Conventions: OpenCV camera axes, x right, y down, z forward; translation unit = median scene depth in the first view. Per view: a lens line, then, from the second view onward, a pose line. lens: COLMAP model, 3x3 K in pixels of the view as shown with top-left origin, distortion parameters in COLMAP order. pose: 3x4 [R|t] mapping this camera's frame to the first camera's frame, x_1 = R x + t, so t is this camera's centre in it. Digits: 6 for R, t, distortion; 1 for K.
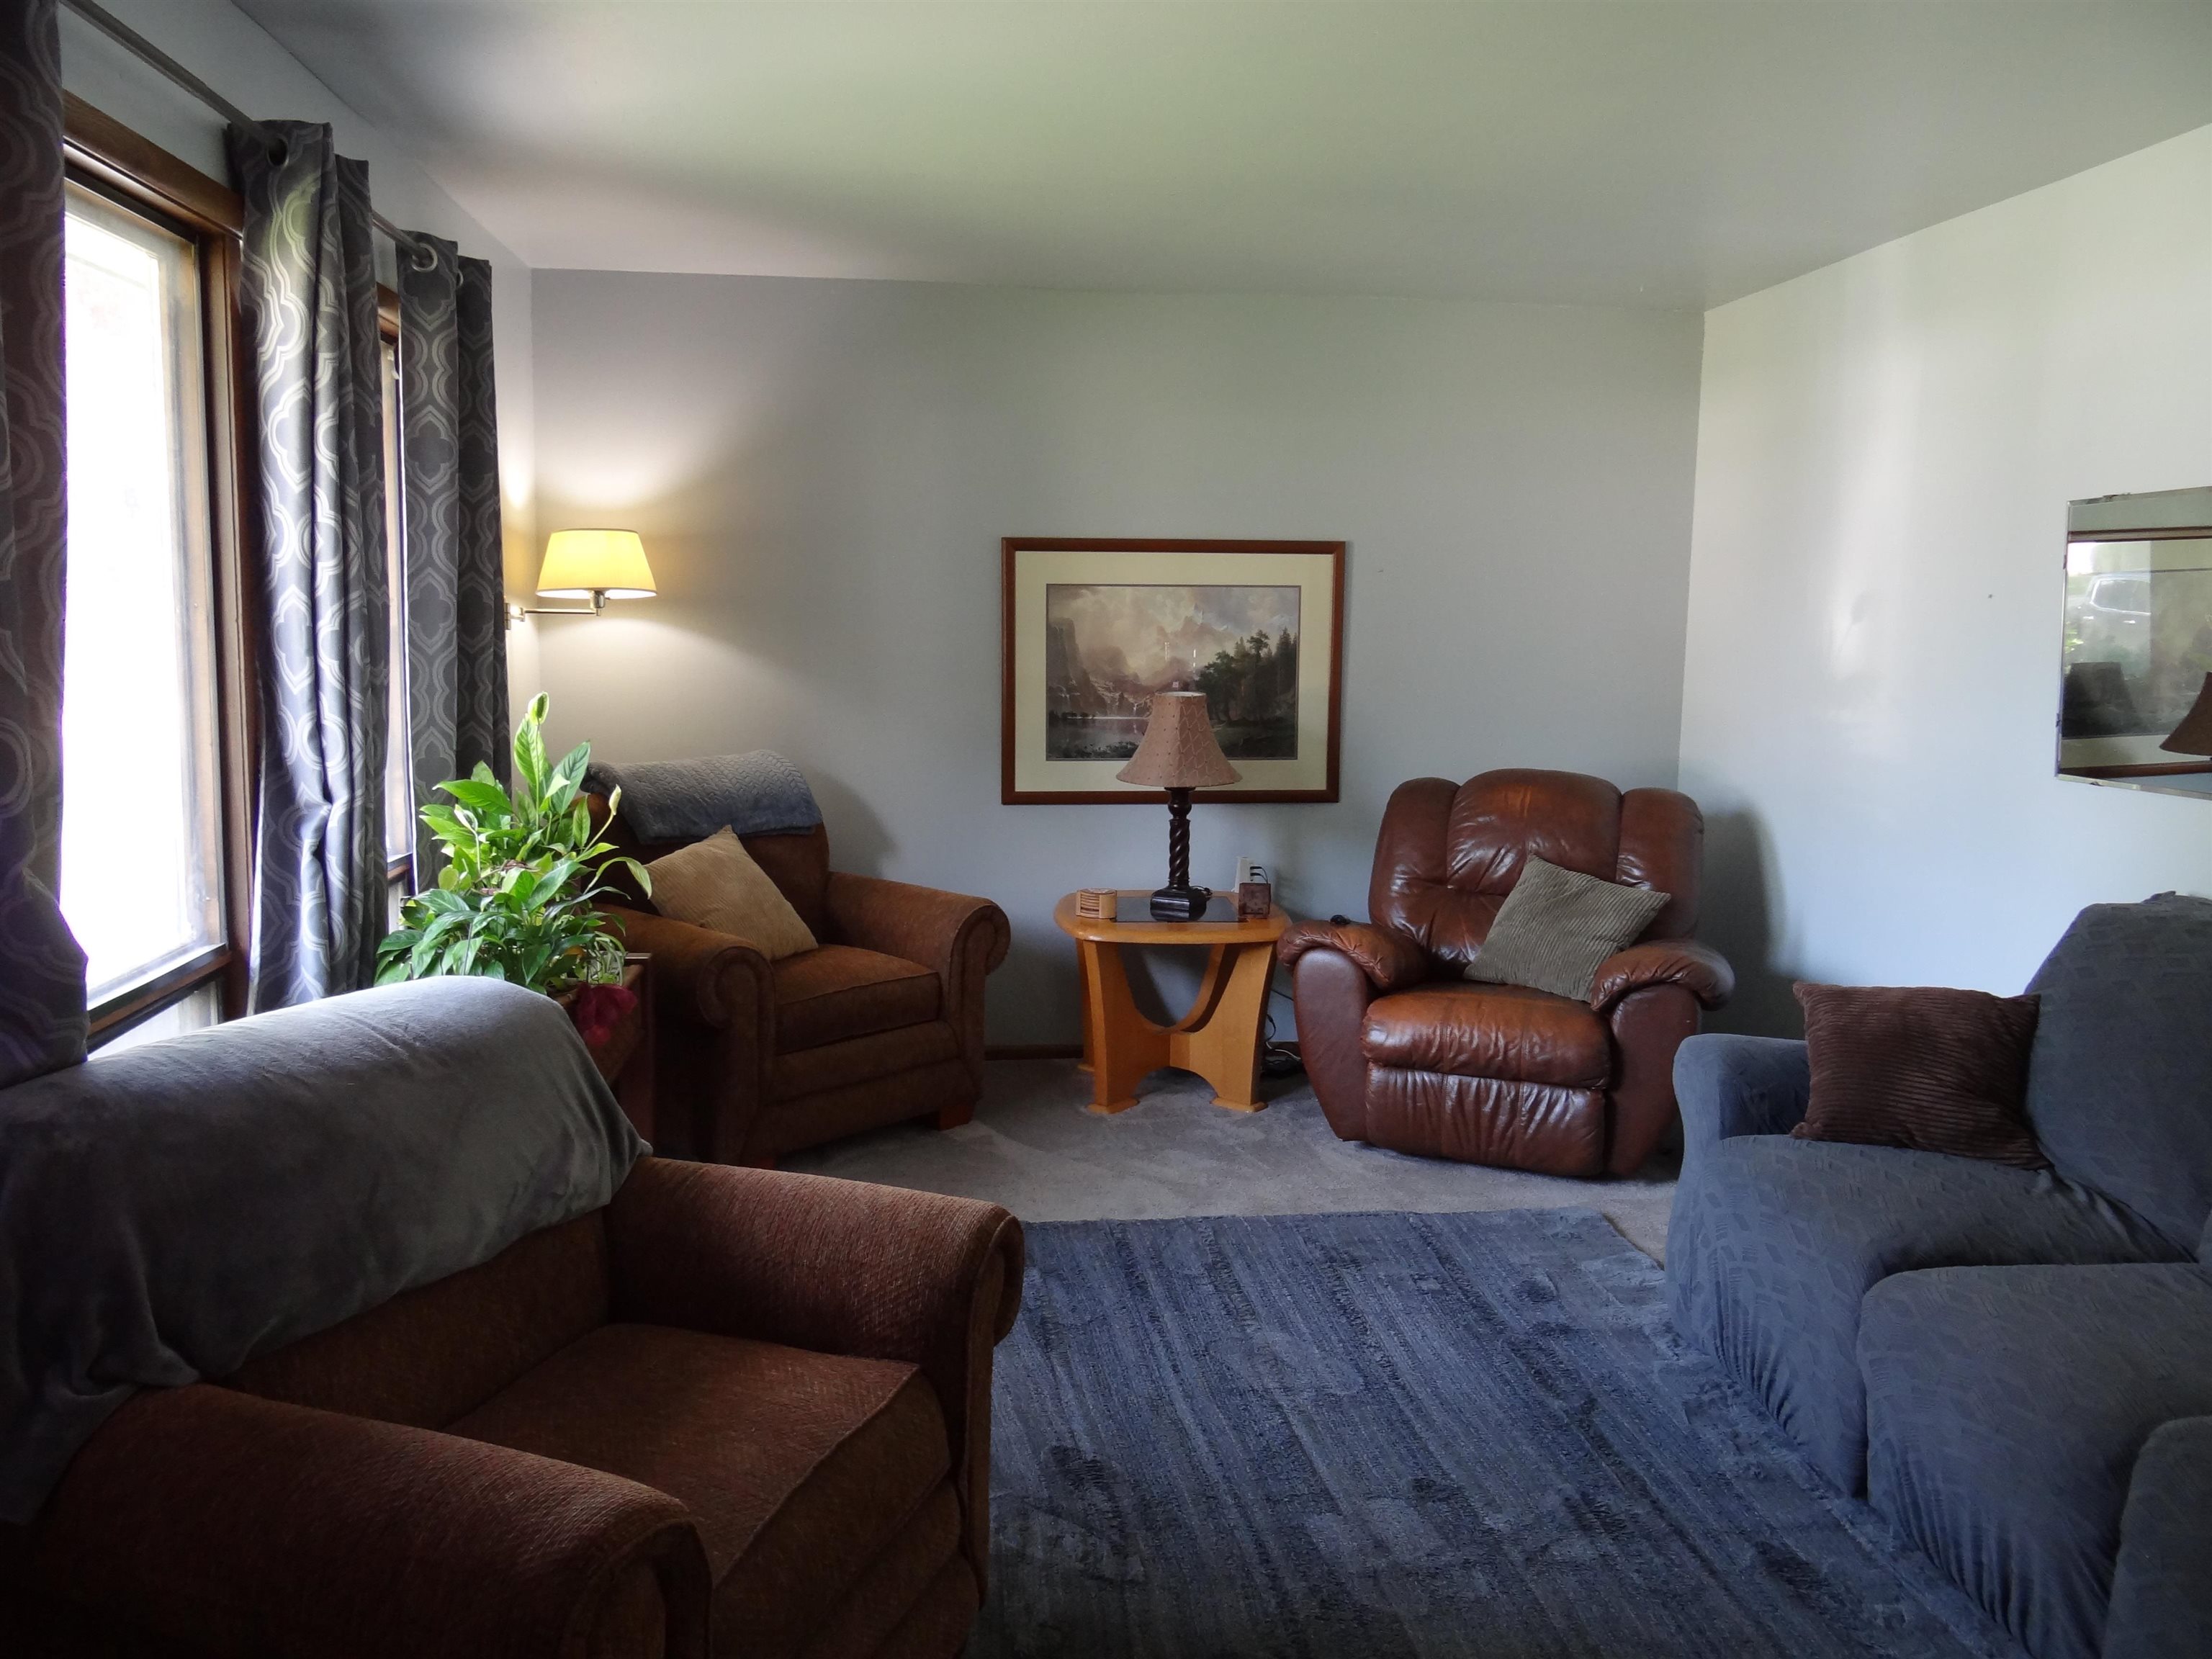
lens RADIAL K [[1734.3, 0, 1098.7], [0, 1734.3, 820.1], [0, 0, 1]] dist [-0.009322, 0.006887]
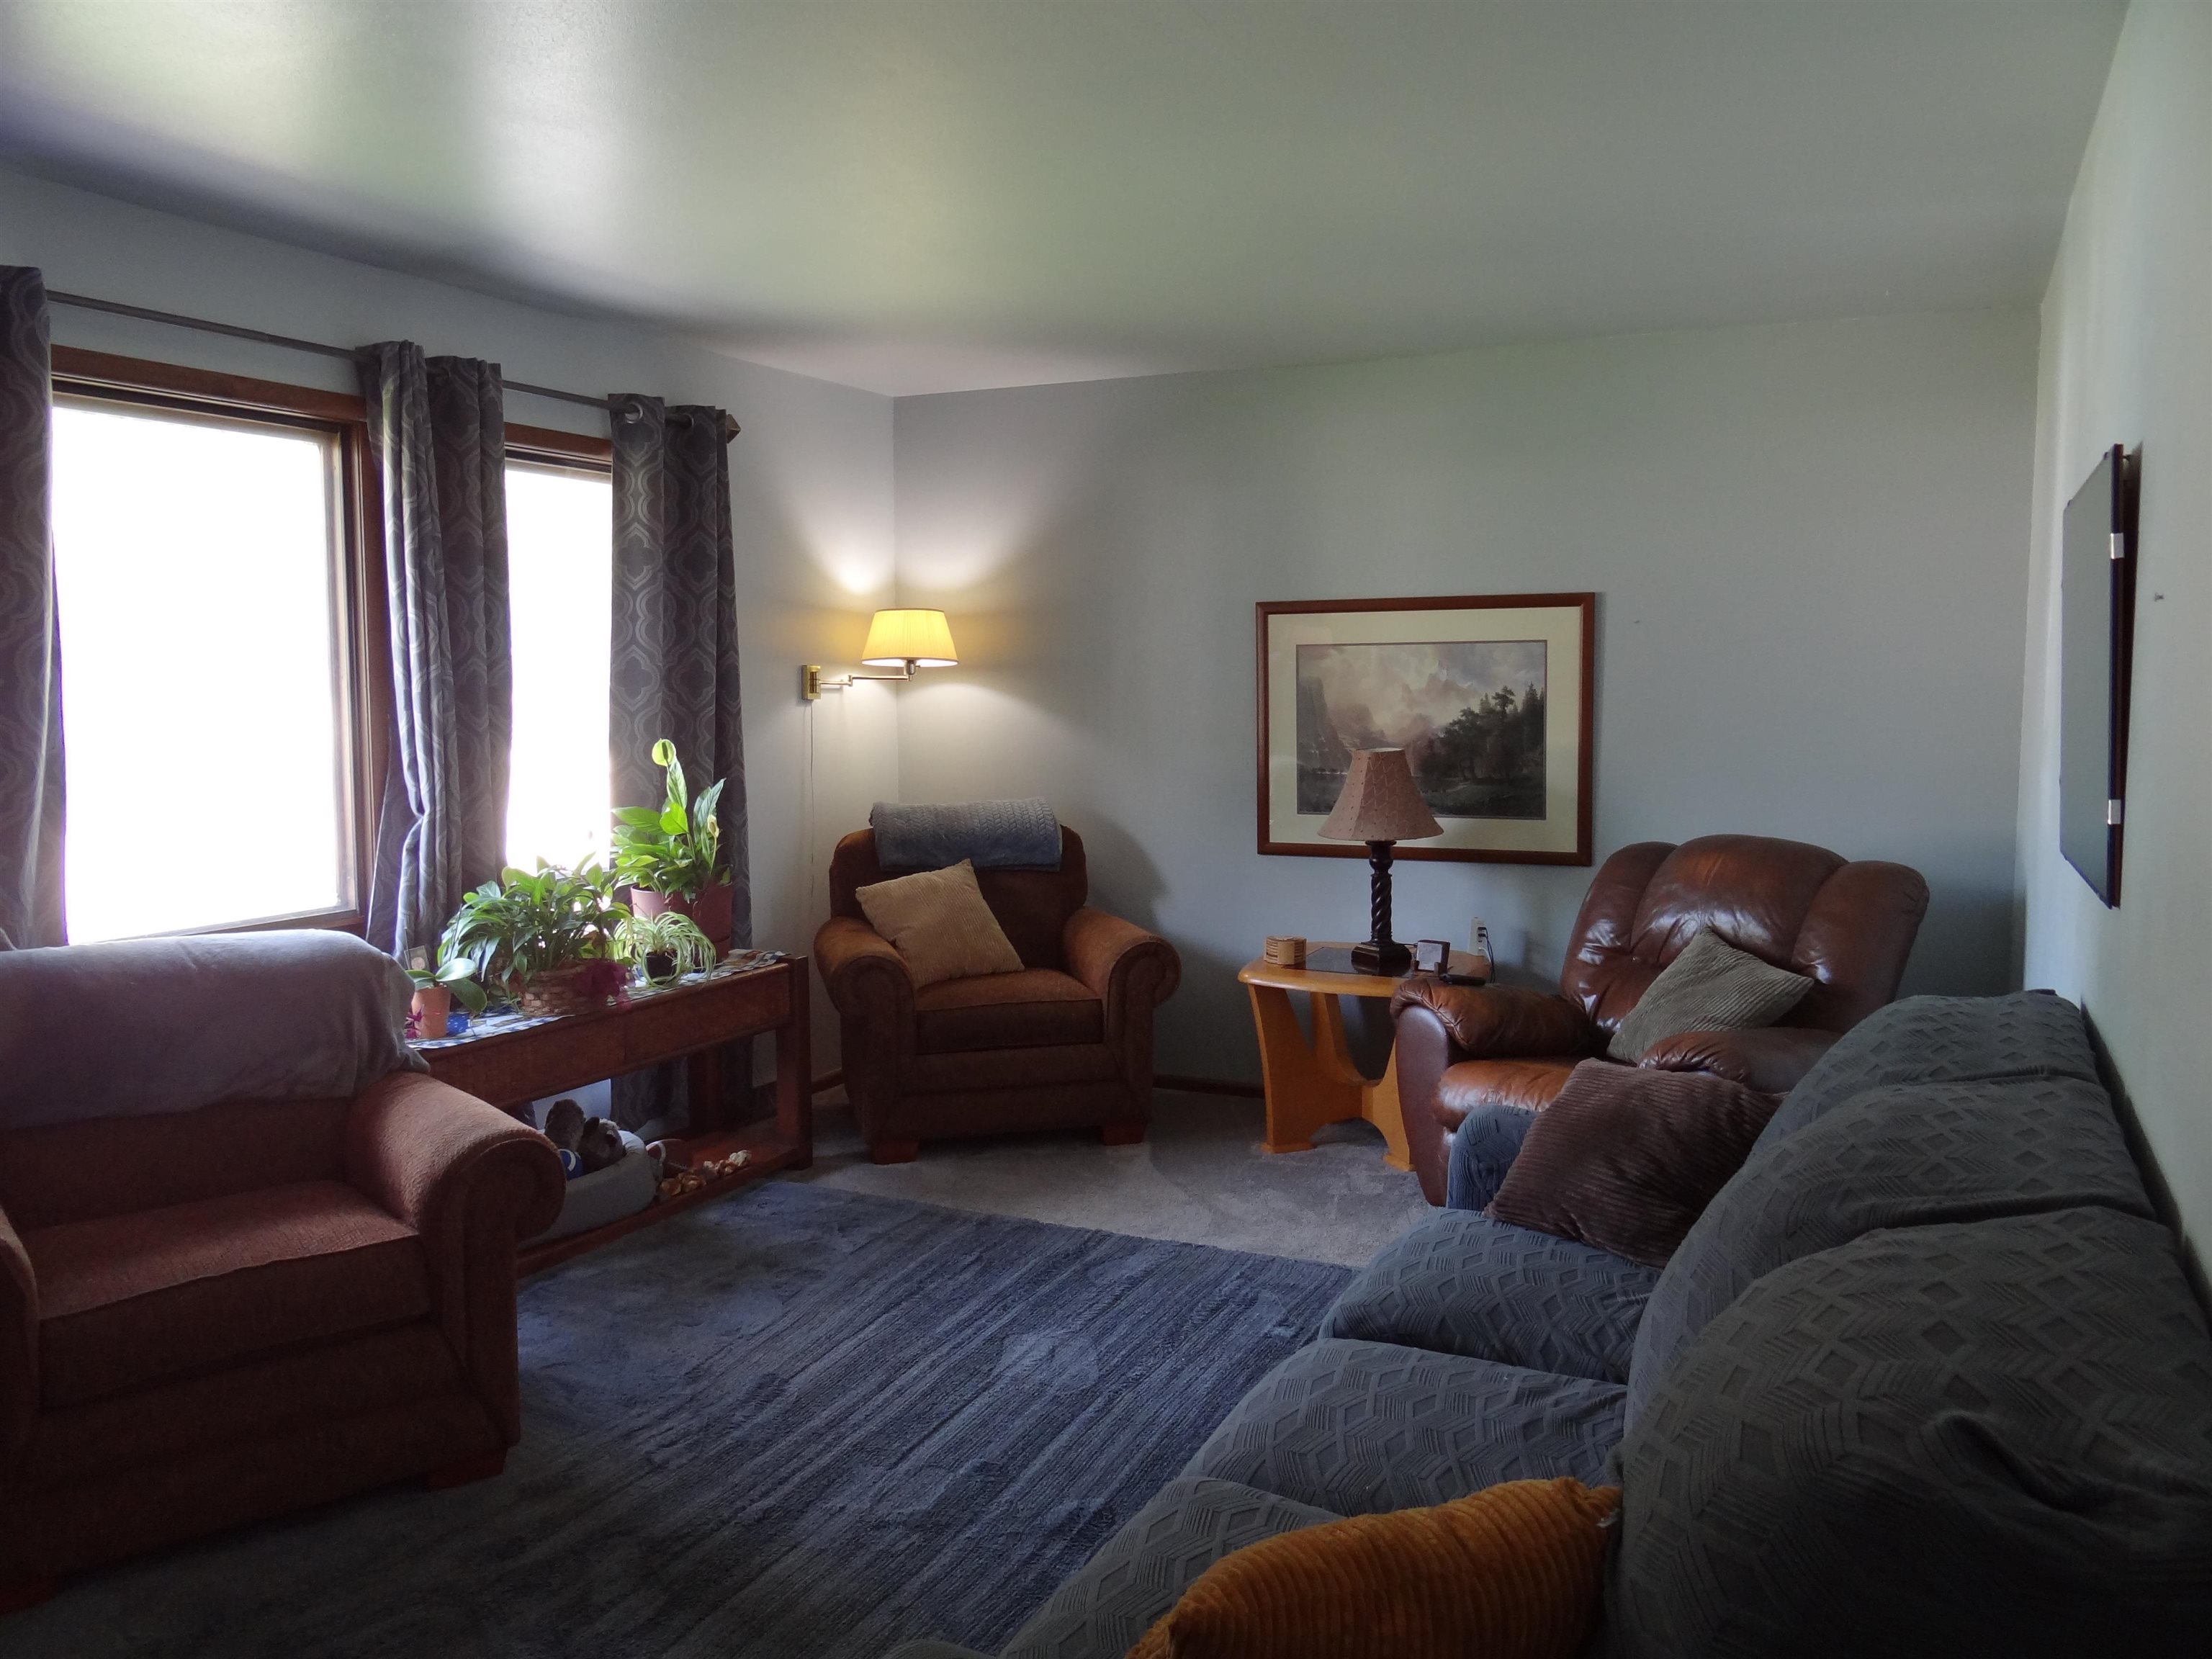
lens RADIAL K [[1742.3, 0, 1093.9], [0, 1742.3, 824.6], [0, 0, 1]] dist [-0.005389, 0.000715]
pose [[0.849511, 0.029184, -0.526763, 0.504619], [-0.048531, 0.998558, -0.022944, 0.002550], [0.525334, 0.045055, 0.849702, 0.056788]]
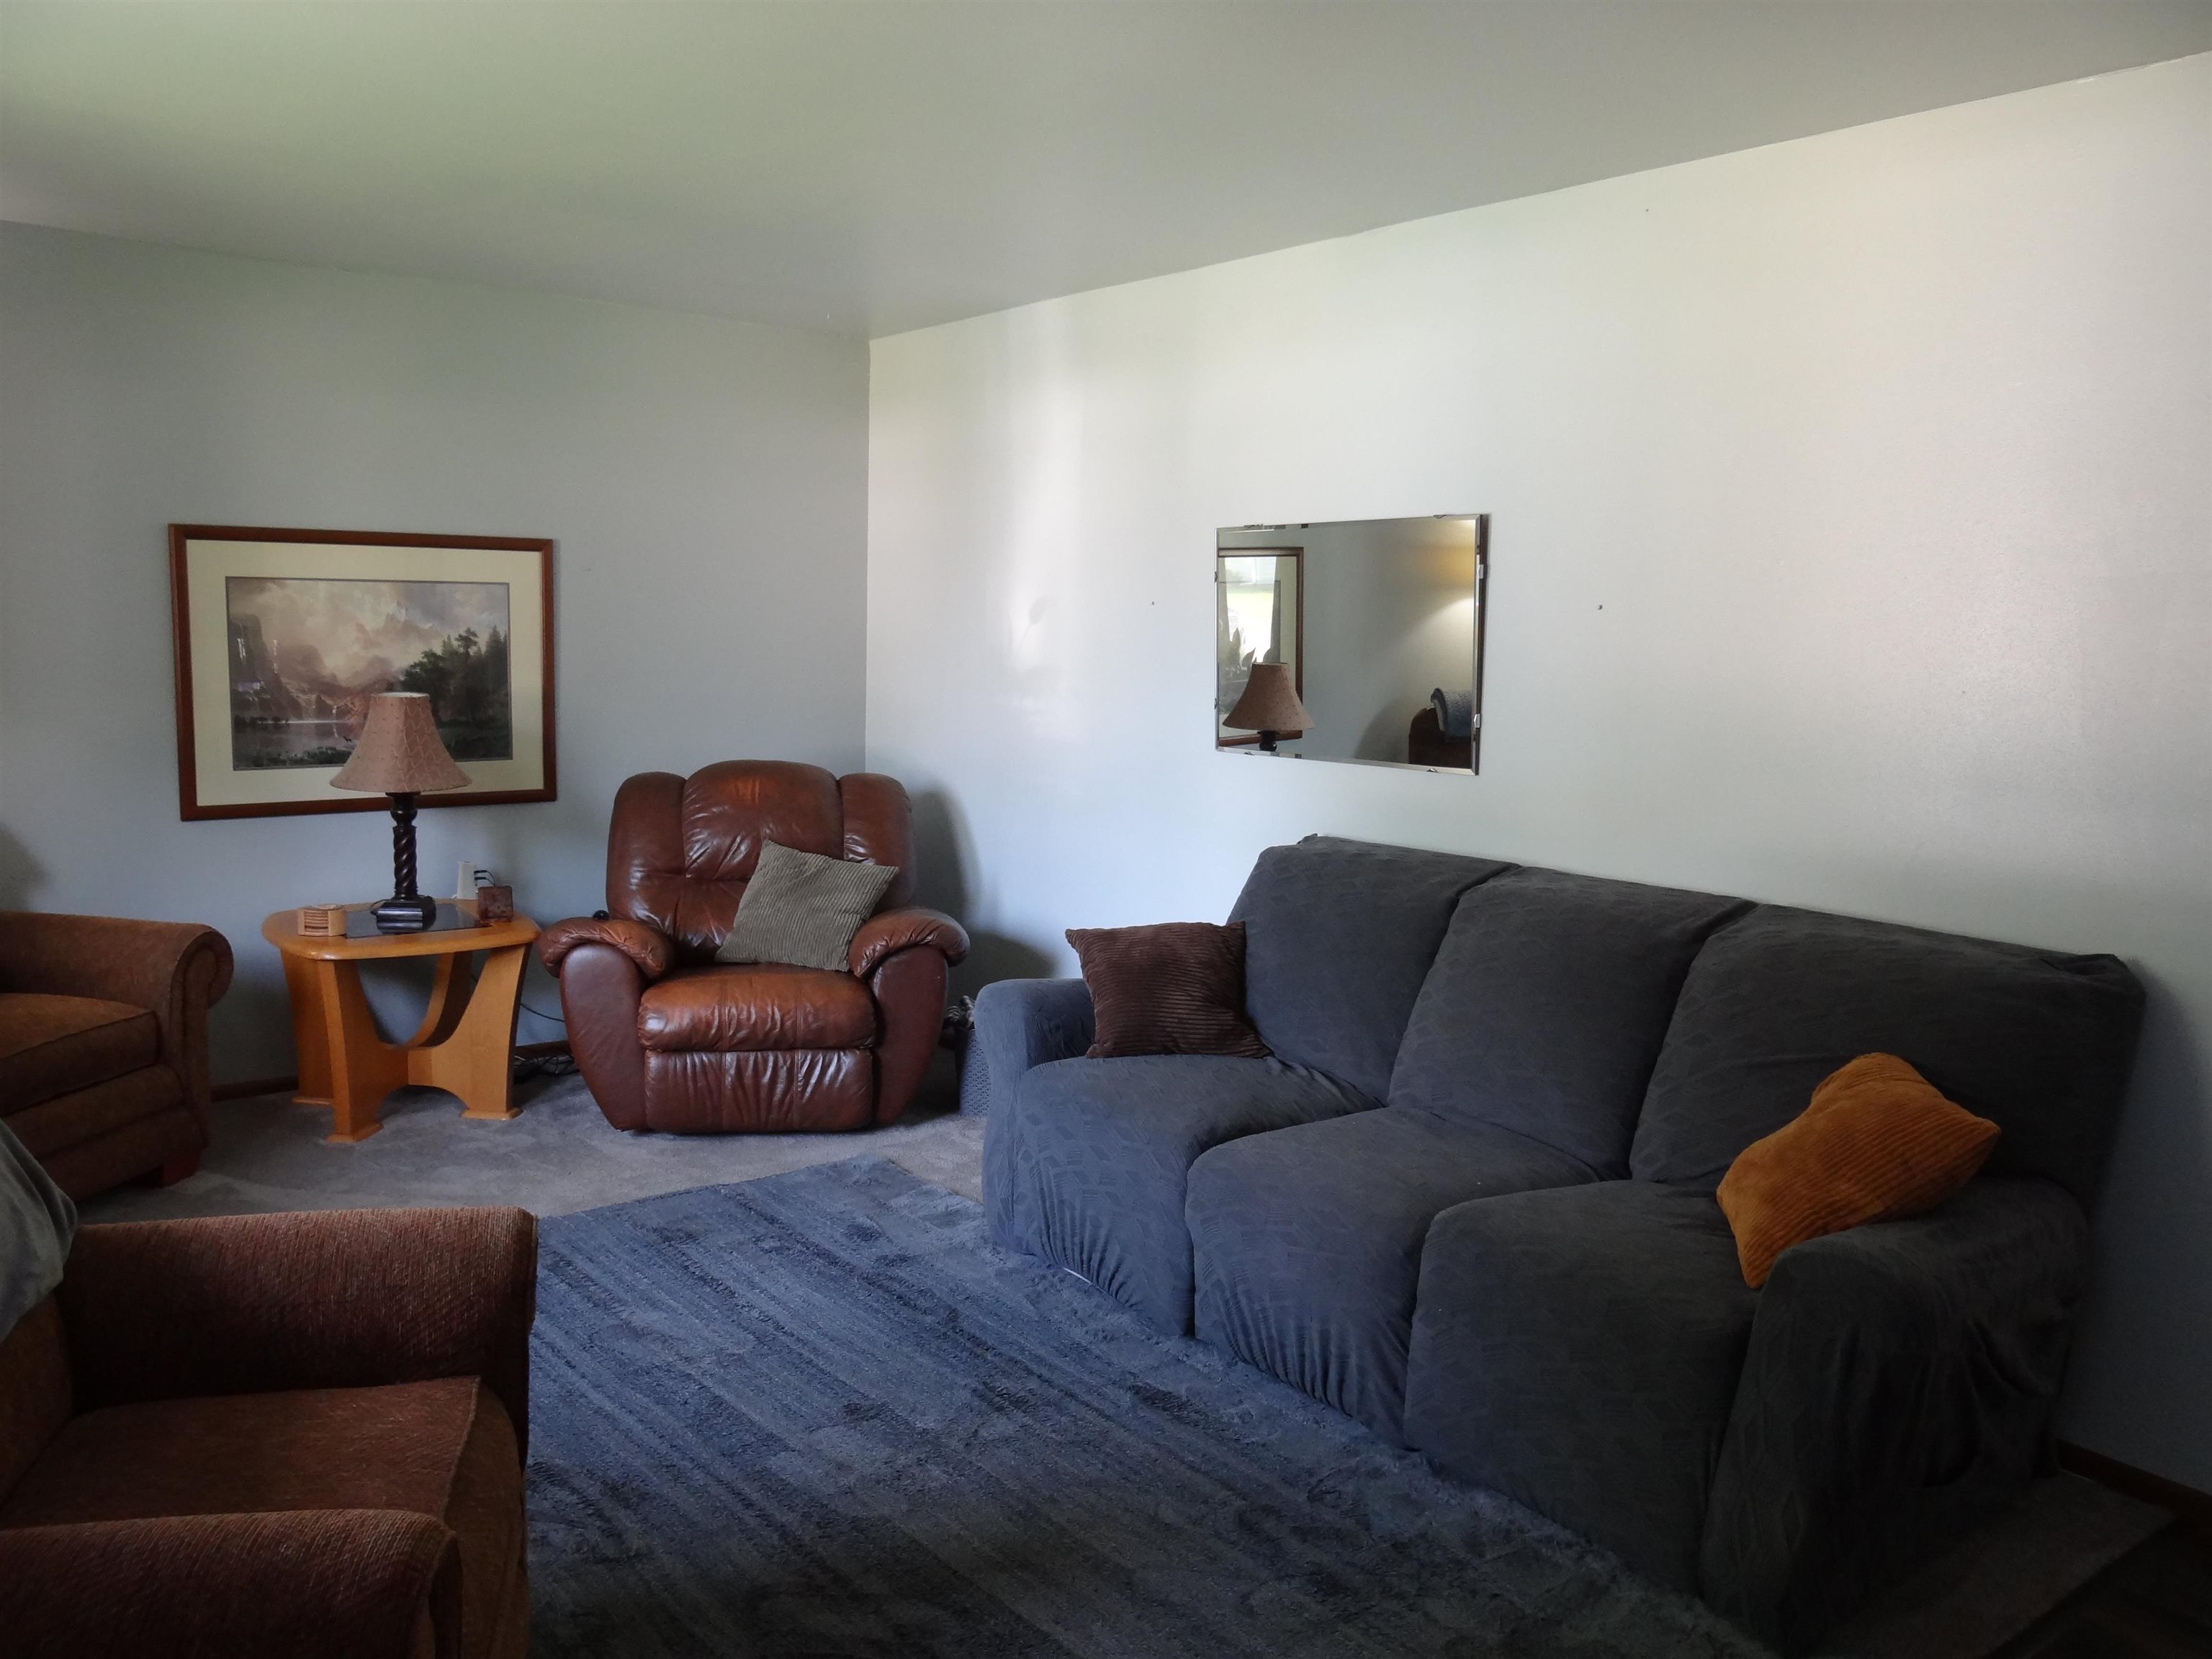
lens RADIAL K [[1734.3, 0, 1098.7], [0, 1734.3, 820.1], [0, 0, 1]] dist [-0.009322, 0.006887]
pose [[0.849490, -0.053846, 0.524850, -0.148537], [0.052533, 0.998467, 0.017409, -0.000208], [-0.524983, 0.012783, 0.851017, -0.014415]]
